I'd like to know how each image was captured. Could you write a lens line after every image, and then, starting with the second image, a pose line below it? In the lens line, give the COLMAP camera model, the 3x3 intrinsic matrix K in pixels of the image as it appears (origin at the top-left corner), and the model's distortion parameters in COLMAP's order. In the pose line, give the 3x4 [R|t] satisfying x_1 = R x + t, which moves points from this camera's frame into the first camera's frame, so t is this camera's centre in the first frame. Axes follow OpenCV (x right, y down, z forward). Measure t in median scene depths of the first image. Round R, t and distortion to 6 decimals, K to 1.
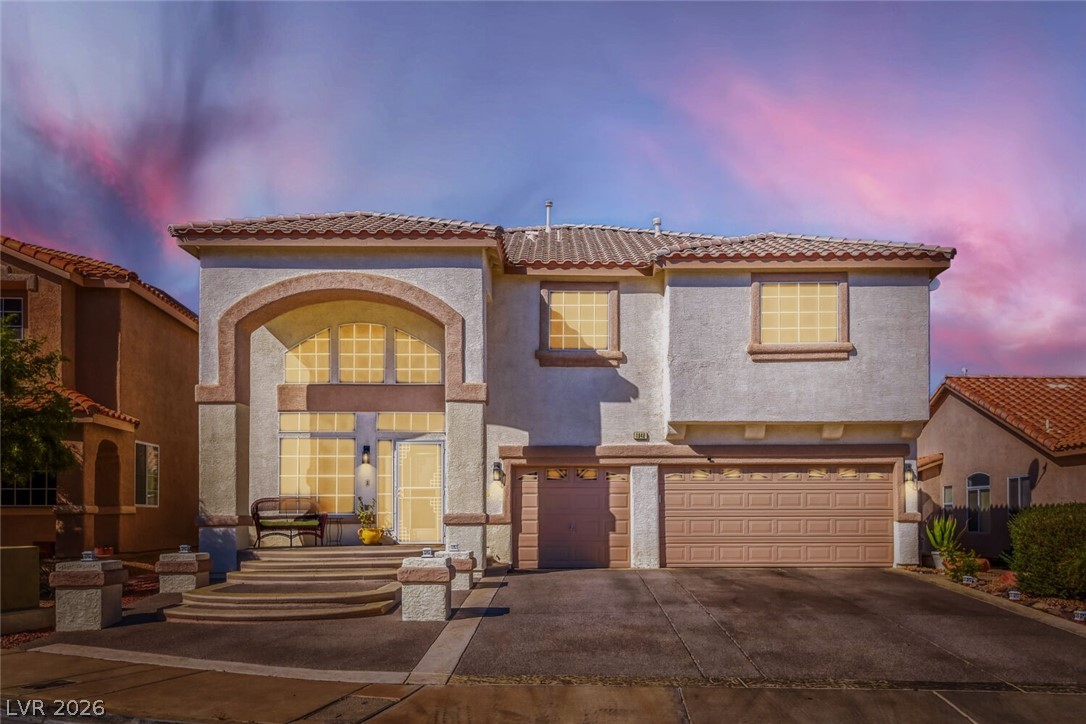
lens RADIAL K [[903.5, 0, 543.0], [0, 903.5, 361.5], [0, 0, 1]] dist [0.011879, -0.000466]
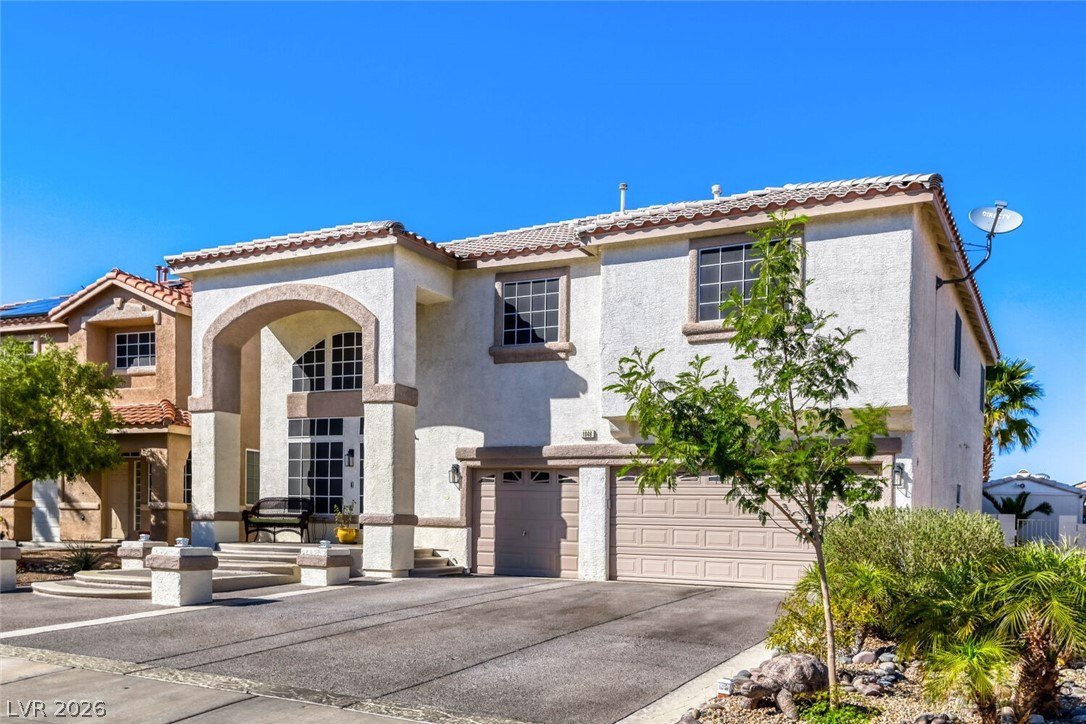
lens RADIAL K [[939.7, 0, 542.6], [0, 939.7, 410.8], [0, 0, 1]] dist [0.001987, 0.001892]
pose [[0.883481, -0.031950, -0.467376, 0.508763], [0.049290, 0.998474, 0.024917, 0.033134], [0.465866, -0.045051, 0.883707, 0.150712]]
